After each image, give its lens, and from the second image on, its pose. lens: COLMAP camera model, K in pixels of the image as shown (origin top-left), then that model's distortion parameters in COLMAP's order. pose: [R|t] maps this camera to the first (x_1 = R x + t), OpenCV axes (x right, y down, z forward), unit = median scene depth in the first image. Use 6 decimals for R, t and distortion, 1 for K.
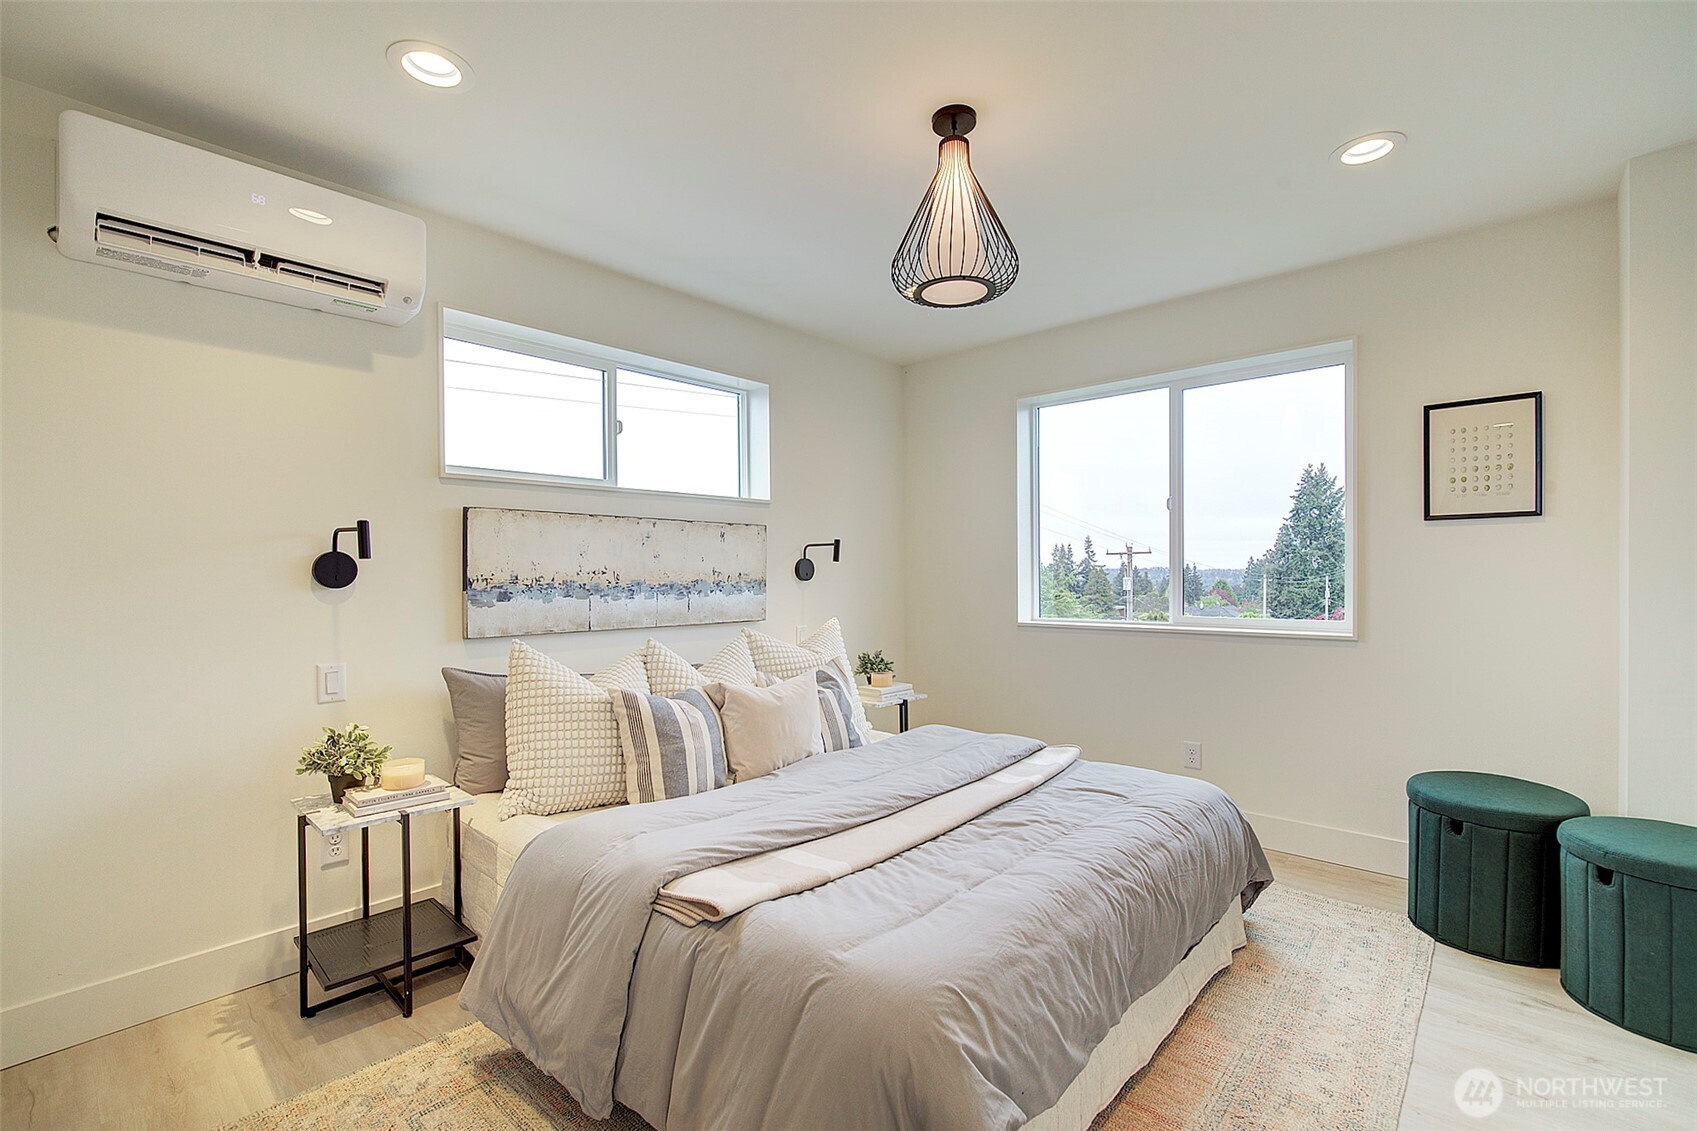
lens RADIAL K [[730.5, 0, 857.1], [0, 730.5, 569.7], [0, 0, 1]] dist [-0.014279, 0.001430]
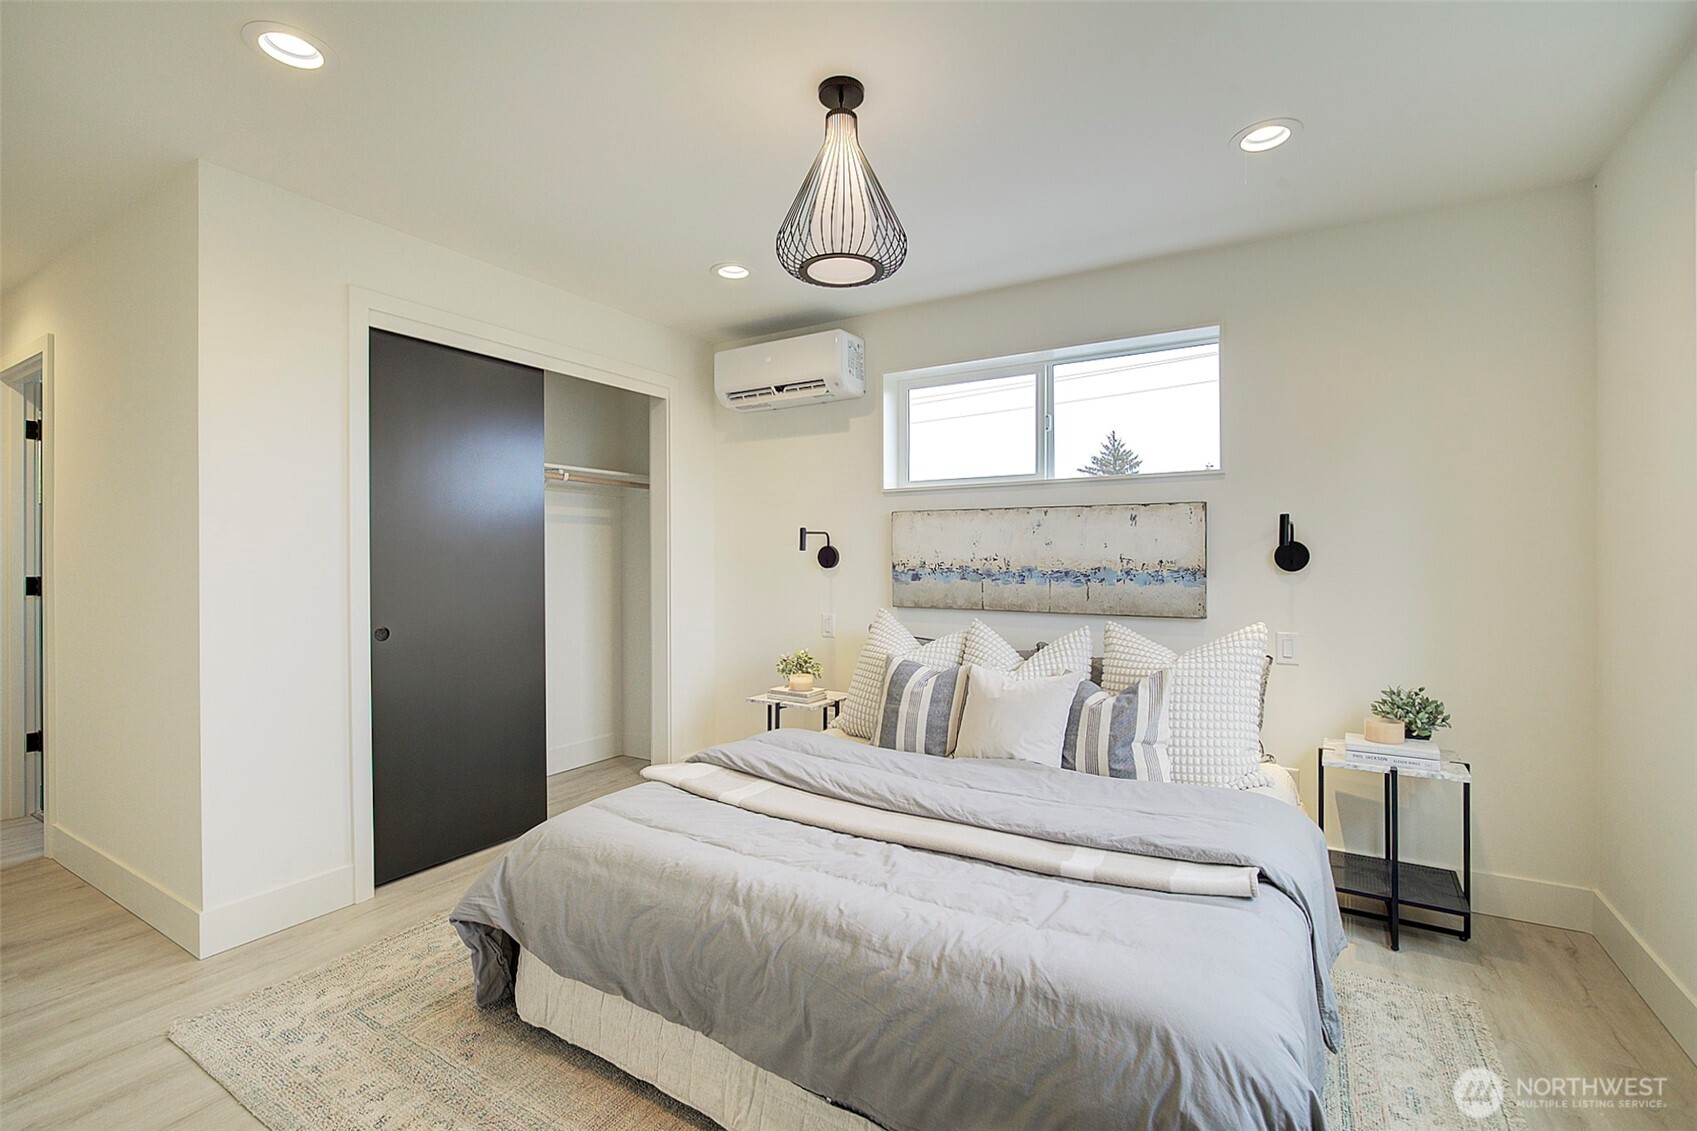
lens RADIAL K [[730.5, 0, 857.6], [0, 730.5, 562.2], [0, 0, 1]] dist [-0.014279, 0.001430]
pose [[0.207316, 0.003817, -0.978267, 0.699045], [0.001075, 0.999991, 0.004130, 0.003510], [0.978274, -0.001908, 0.207310, 0.544730]]
